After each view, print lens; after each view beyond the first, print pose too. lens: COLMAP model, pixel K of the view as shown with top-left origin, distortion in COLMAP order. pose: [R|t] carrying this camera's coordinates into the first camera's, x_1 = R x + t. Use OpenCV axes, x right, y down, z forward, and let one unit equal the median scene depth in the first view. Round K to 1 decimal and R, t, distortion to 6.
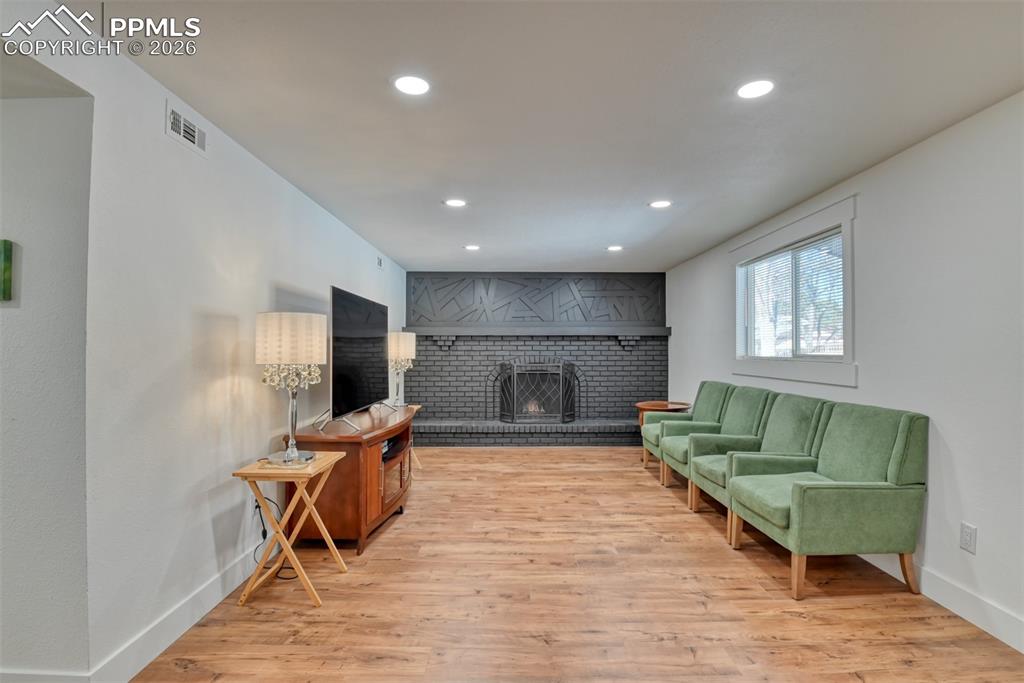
lens RADIAL K [[570.6, 0, 512.0], [0, 570.6, 341.5], [0, 0, 1]] dist [-0.028004, -0.001404]
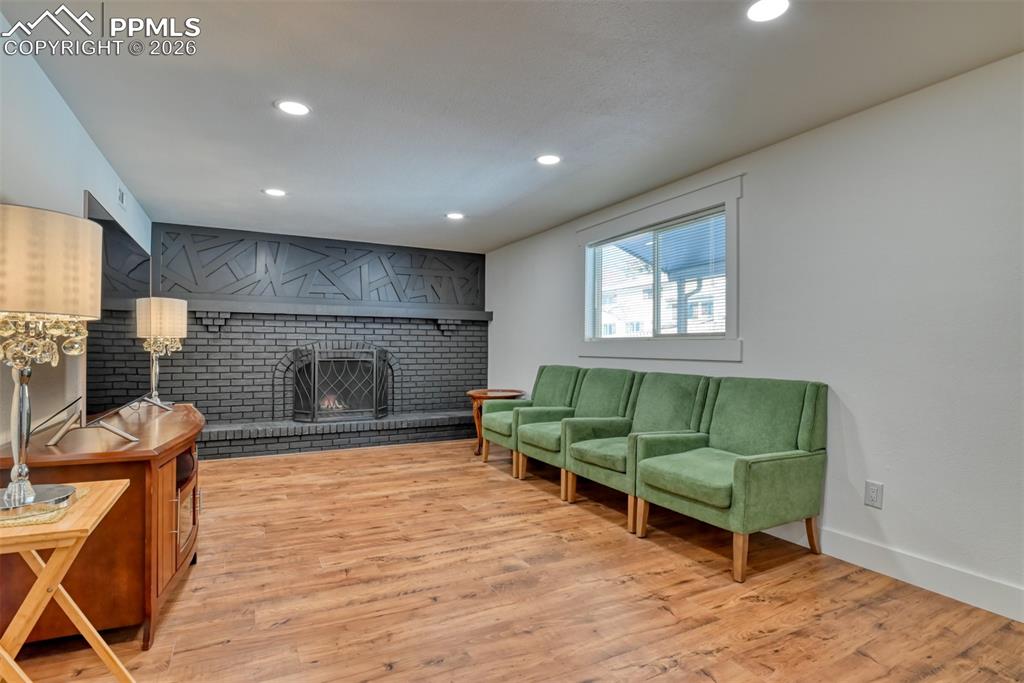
lens RADIAL K [[554.9, 0, 557.8], [0, 554.9, 345.0], [0, 0, 1]] dist [-0.021508, -0.003323]
pose [[0.863626, 0.008110, 0.504068, -0.148184], [-0.012298, 0.999912, 0.004983, 0.039127], [-0.503984, -0.010503, 0.863649, 0.234789]]
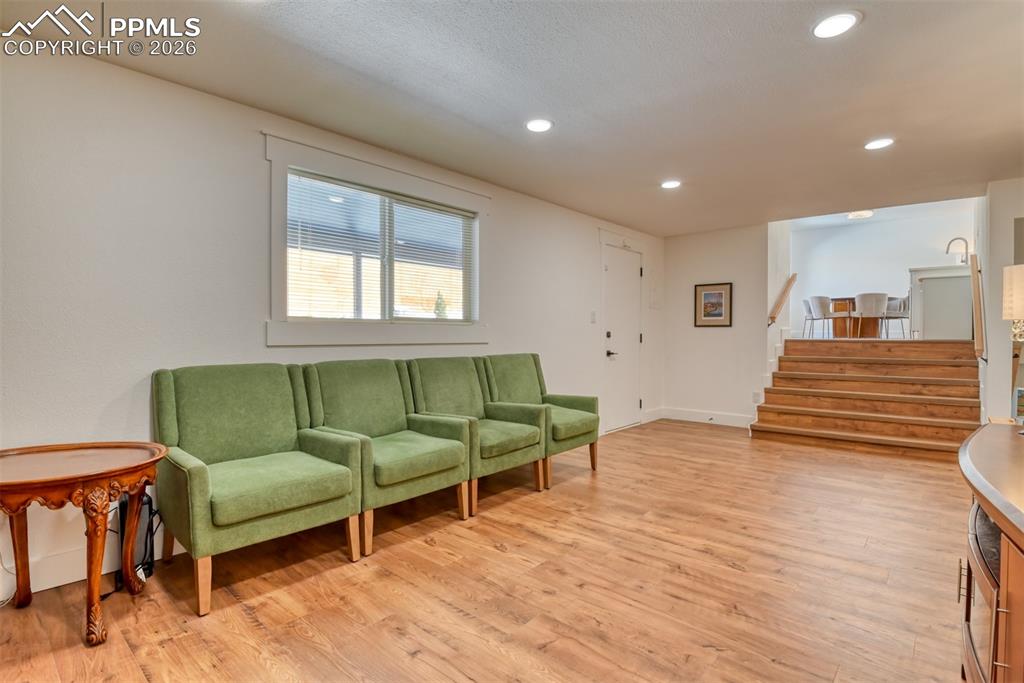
lens RADIAL K [[495.2, 0, 521.4], [0, 495.2, 345.3], [0, 0, 1]] dist [-0.023170, -0.001975]
pose [[-0.762210, -0.018248, 0.647072, -0.163674], [-0.012105, 0.999830, 0.013937, 0.053497], [-0.647216, 0.002790, -0.762301, 1.455917]]
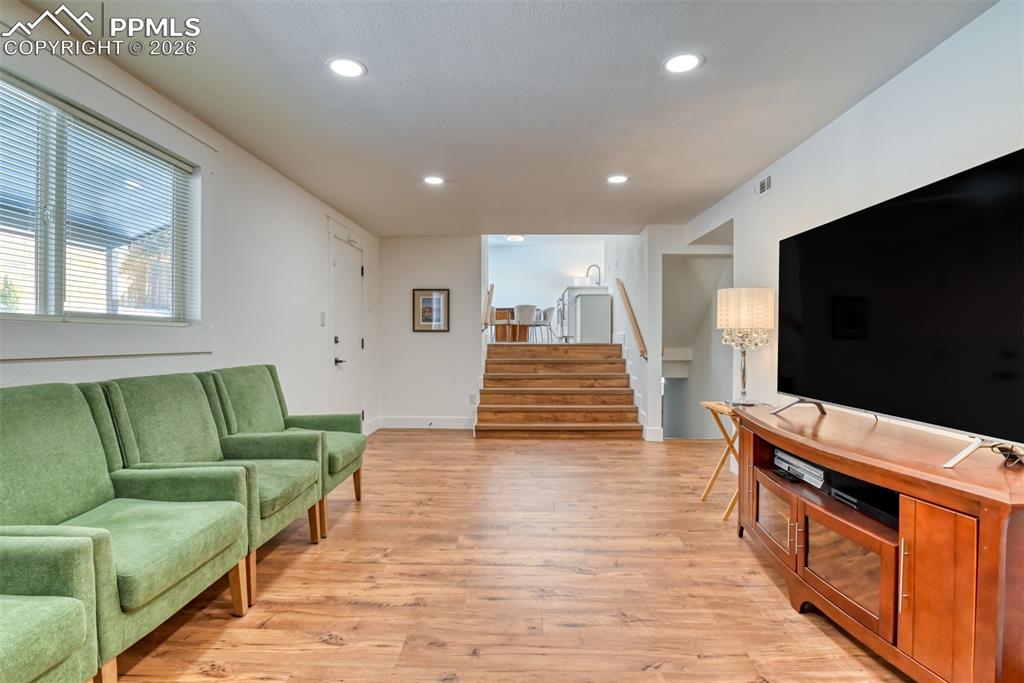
lens RADIAL K [[495.2, 0, 521.4], [0, 495.2, 345.3], [0, 0, 1]] dist [-0.023170, -0.001975]
pose [[-0.999765, -0.003540, 0.021402, 0.056249], [-0.003566, 0.999993, -0.001195, 0.053139], [-0.021397, -0.001271, -0.999770, 1.436421]]
